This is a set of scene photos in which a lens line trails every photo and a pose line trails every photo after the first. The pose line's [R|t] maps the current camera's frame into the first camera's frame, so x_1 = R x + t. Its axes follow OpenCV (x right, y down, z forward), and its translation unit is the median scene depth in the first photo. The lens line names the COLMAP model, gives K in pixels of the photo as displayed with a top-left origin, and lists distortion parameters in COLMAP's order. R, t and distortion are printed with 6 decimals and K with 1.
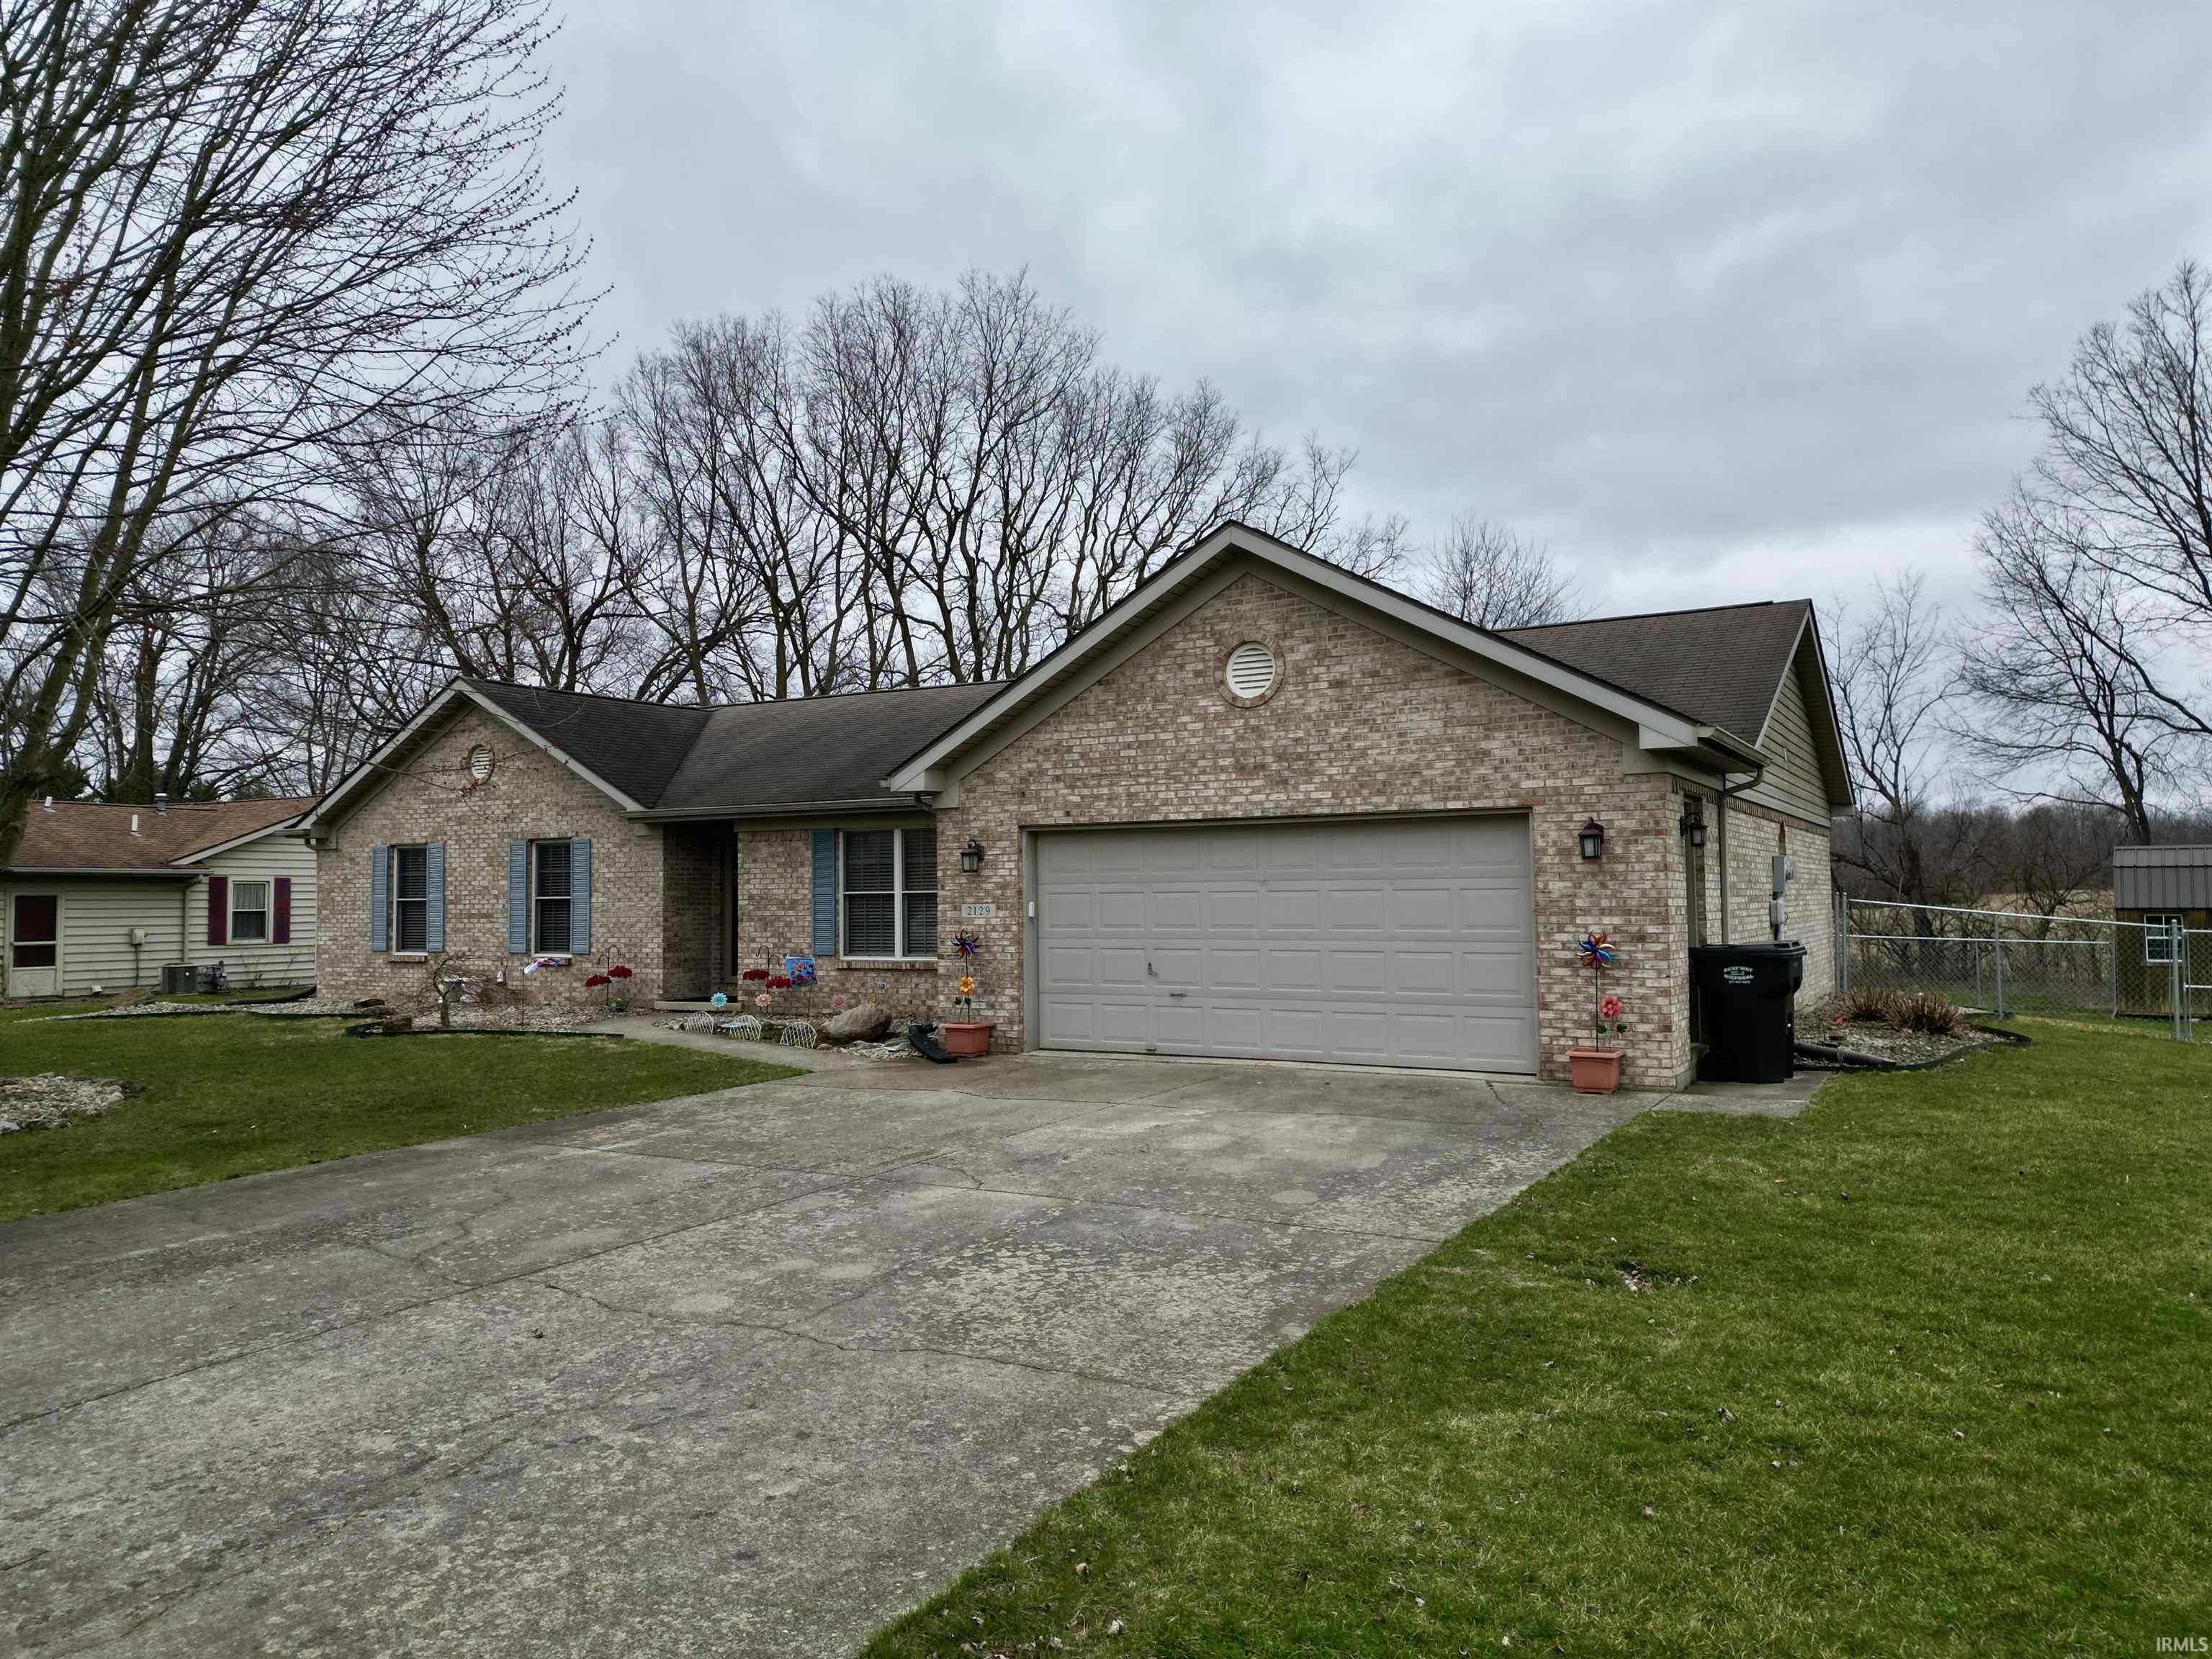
lens RADIAL K [[1541.3, 0, 1108.6], [0, 1541.3, 831.5], [0, 0, 1]] dist [0.052000, -0.031353]
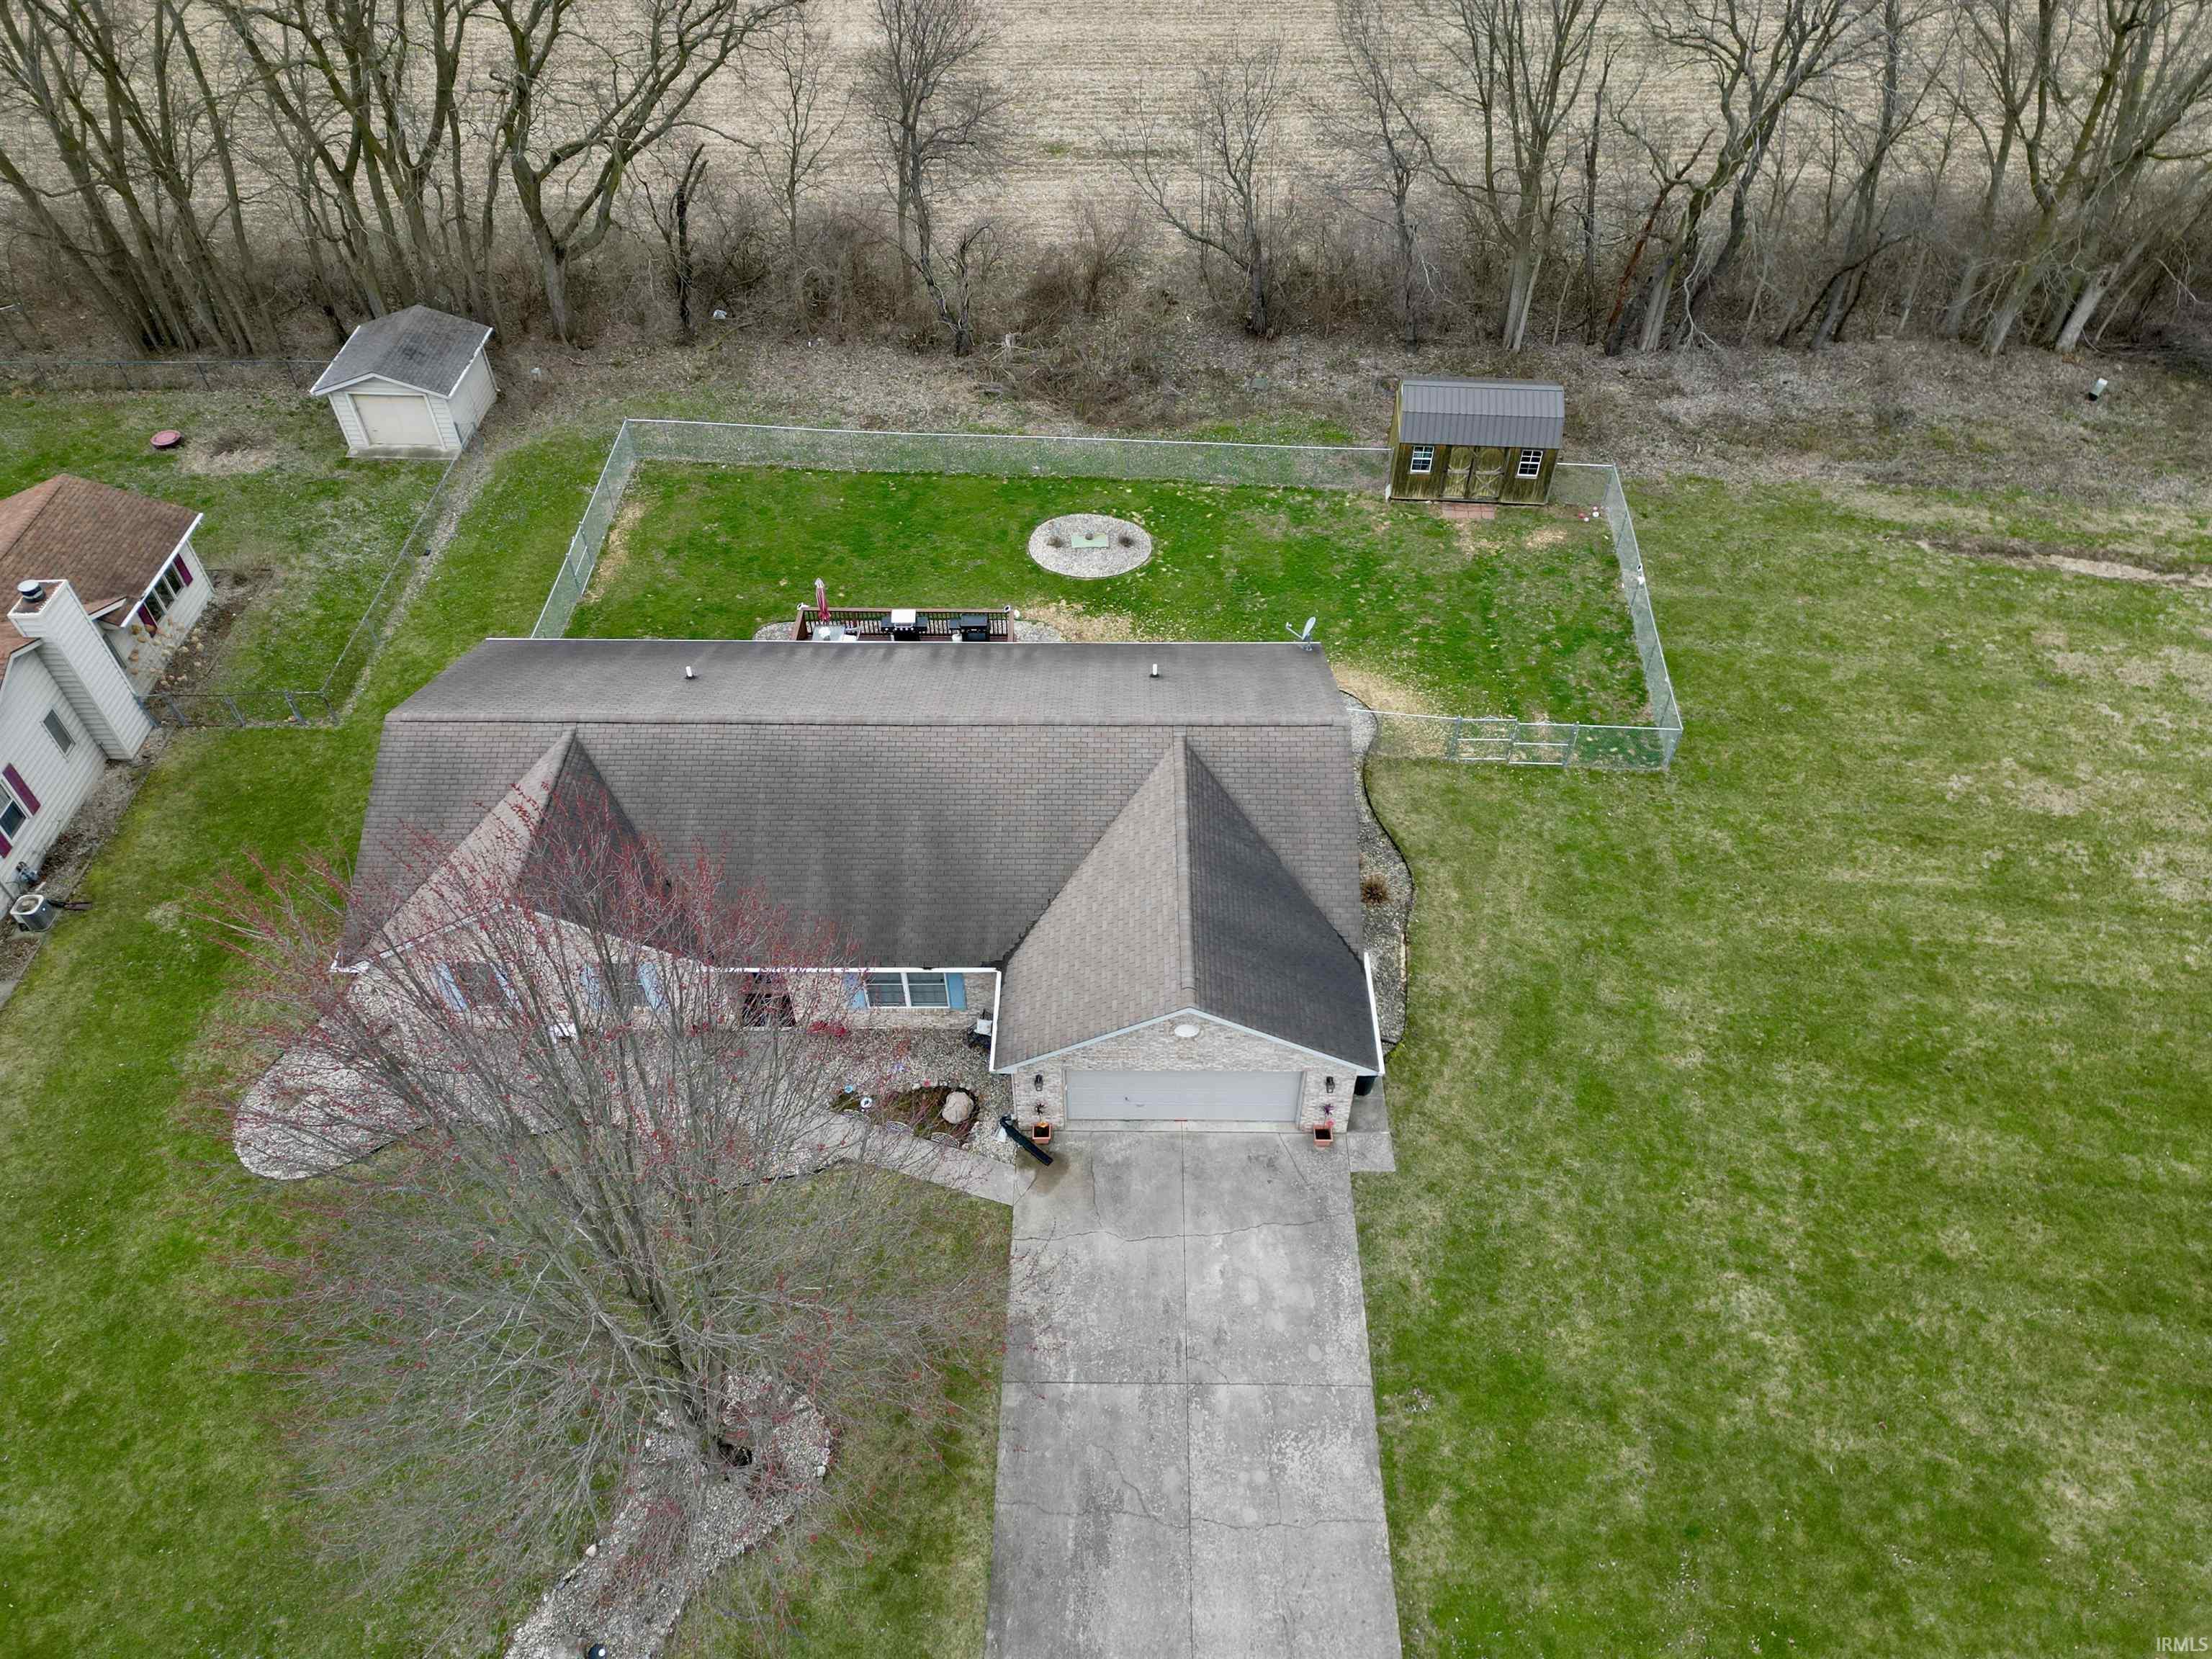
lens RADIAL K [[1541.3, 0, 1118.4], [0, 1541.3, 811.0], [0, 0, 1]] dist [0.052000, -0.031353]
pose [[0.869571, -0.344290, 0.353993, -0.604708], [-0.031969, 0.676108, 0.736108, -1.757700], [-0.492772, -0.651415, 0.576917, -0.012127]]
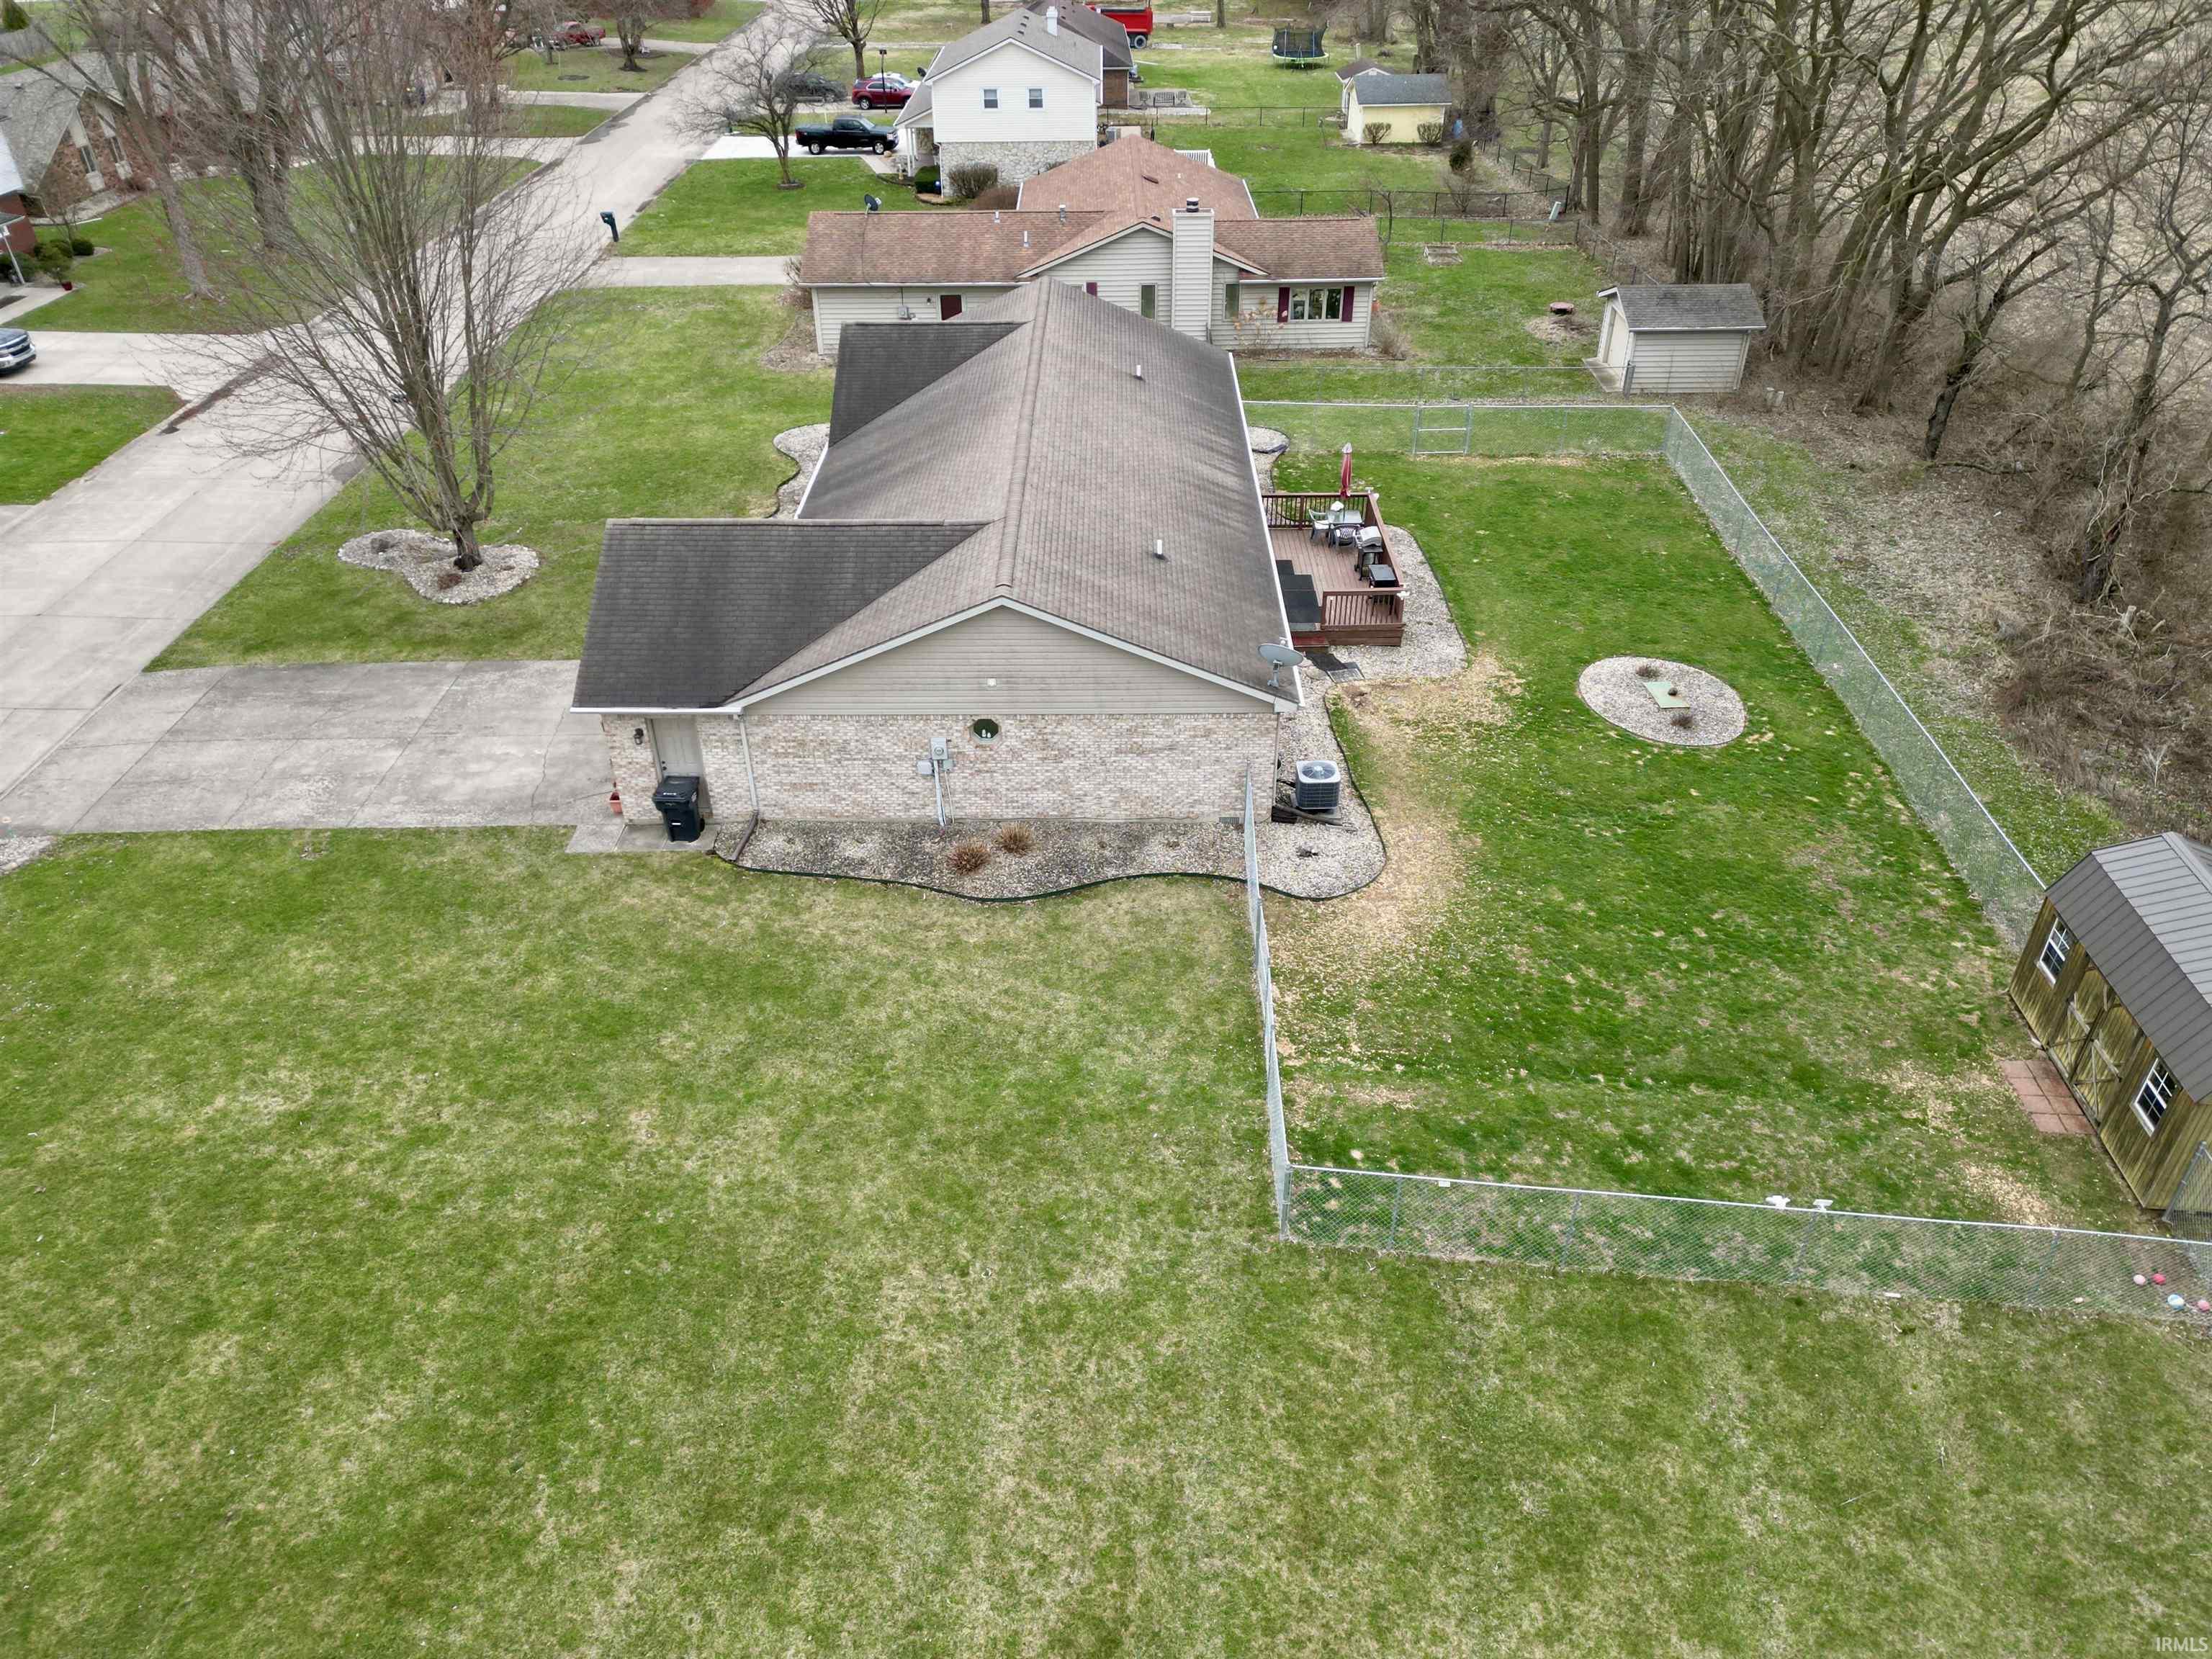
lens RADIAL K [[1541.3, 0, 1089.7], [0, 1541.3, 842.8], [0, 0, 1]] dist [0.052000, -0.031353]
pose [[0.492333, 0.497125, -0.714476, 2.021636], [0.039211, 0.807352, 0.588766, -0.982839], [0.869524, -0.317884, 0.377993, 0.551781]]
